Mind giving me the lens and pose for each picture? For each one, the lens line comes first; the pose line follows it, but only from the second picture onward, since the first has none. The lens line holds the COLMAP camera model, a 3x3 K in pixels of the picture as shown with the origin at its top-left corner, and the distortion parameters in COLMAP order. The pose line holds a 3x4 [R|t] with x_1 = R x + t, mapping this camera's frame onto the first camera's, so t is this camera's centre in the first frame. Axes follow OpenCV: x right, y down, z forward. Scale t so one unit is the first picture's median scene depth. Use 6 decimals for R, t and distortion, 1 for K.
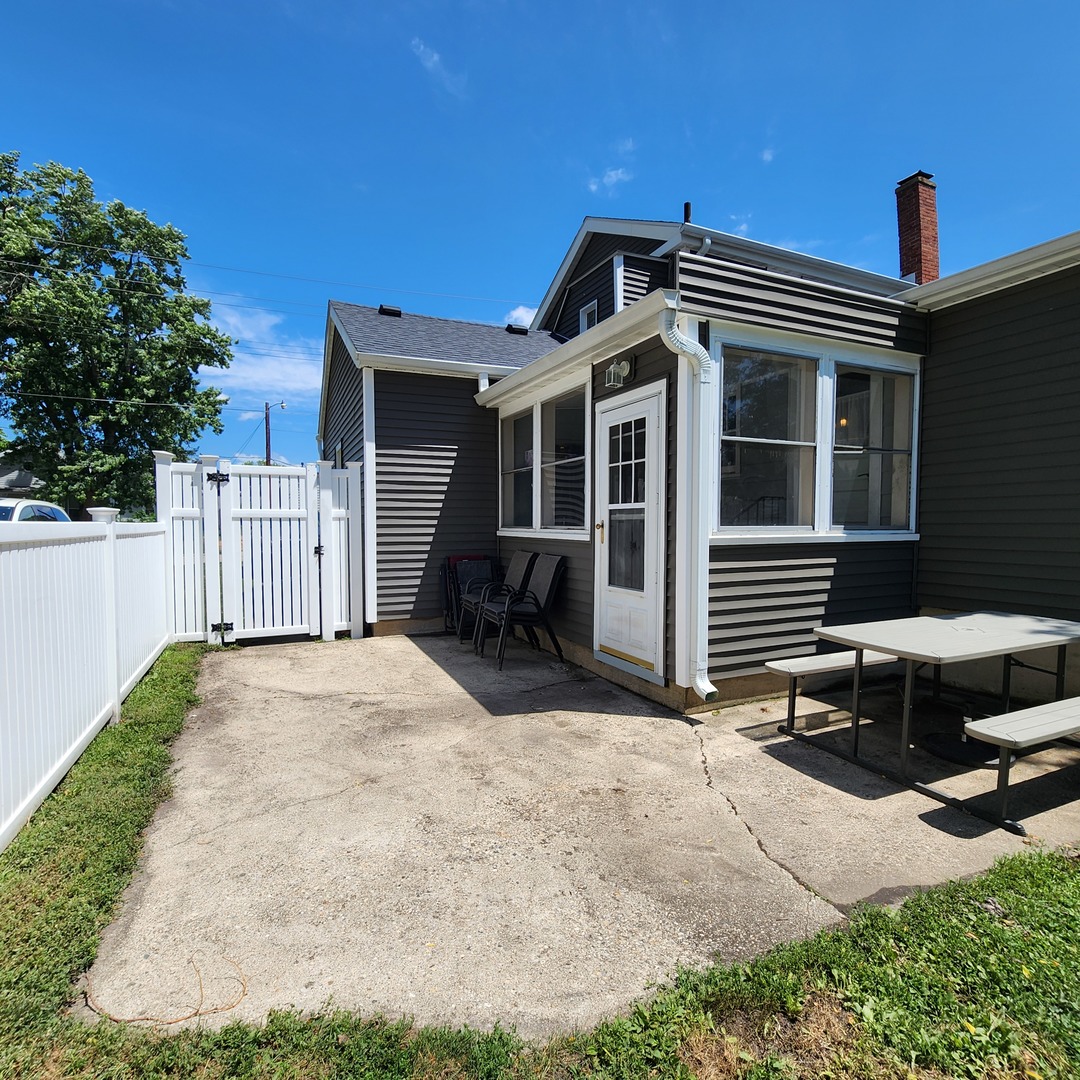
lens RADIAL K [[595.2, 0, 543.4], [0, 595.2, 545.0], [0, 0, 1]] dist [0.005861, 0.001196]
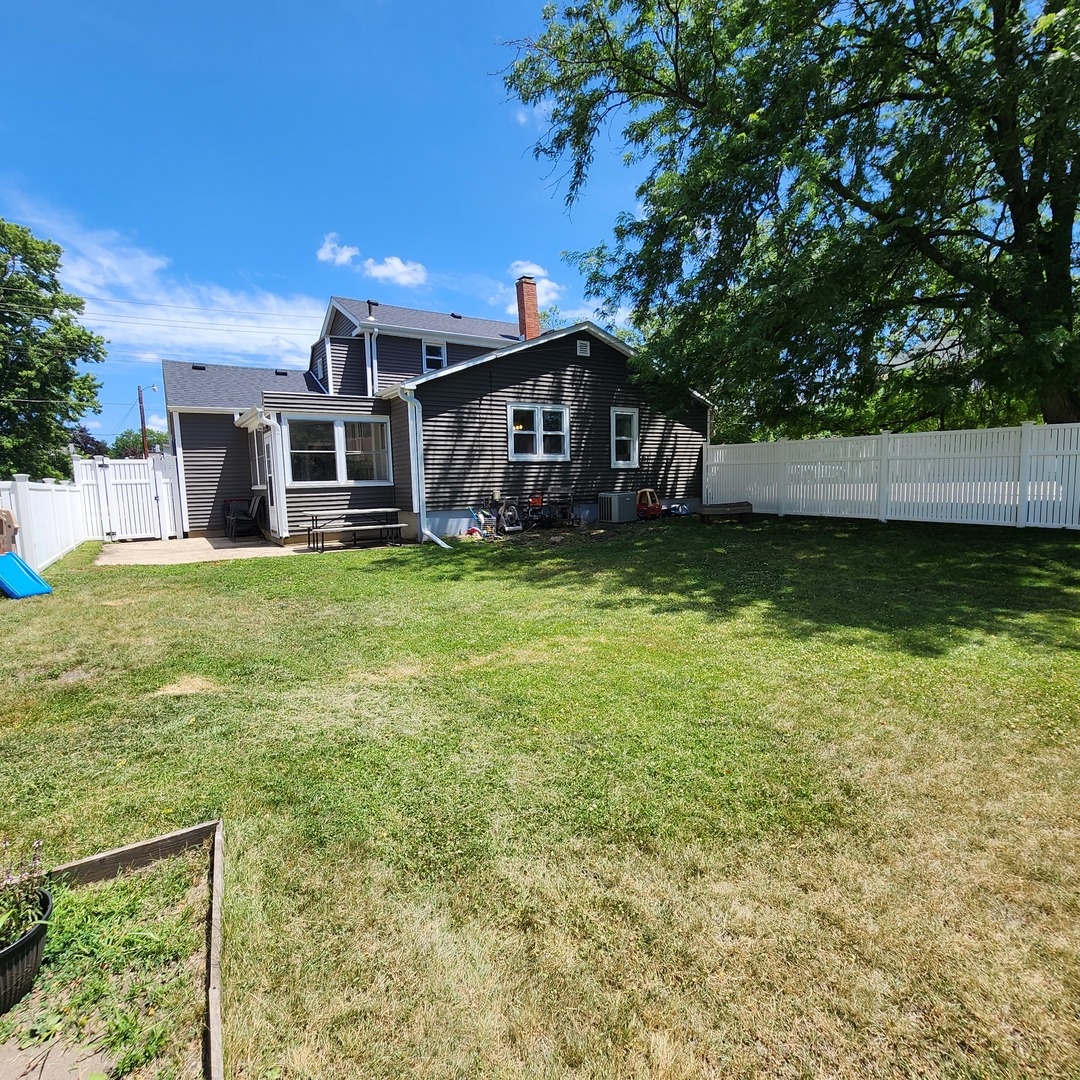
lens RADIAL K [[595.2, 0, 538.2], [0, 595.2, 539.0], [0, 0, 1]] dist [0.005861, 0.001196]
pose [[0.991487, -0.039663, 0.124021, 0.713902], [0.032322, 0.997635, 0.060654, 0.069901], [-0.126133, -0.056129, 0.990424, -1.314532]]
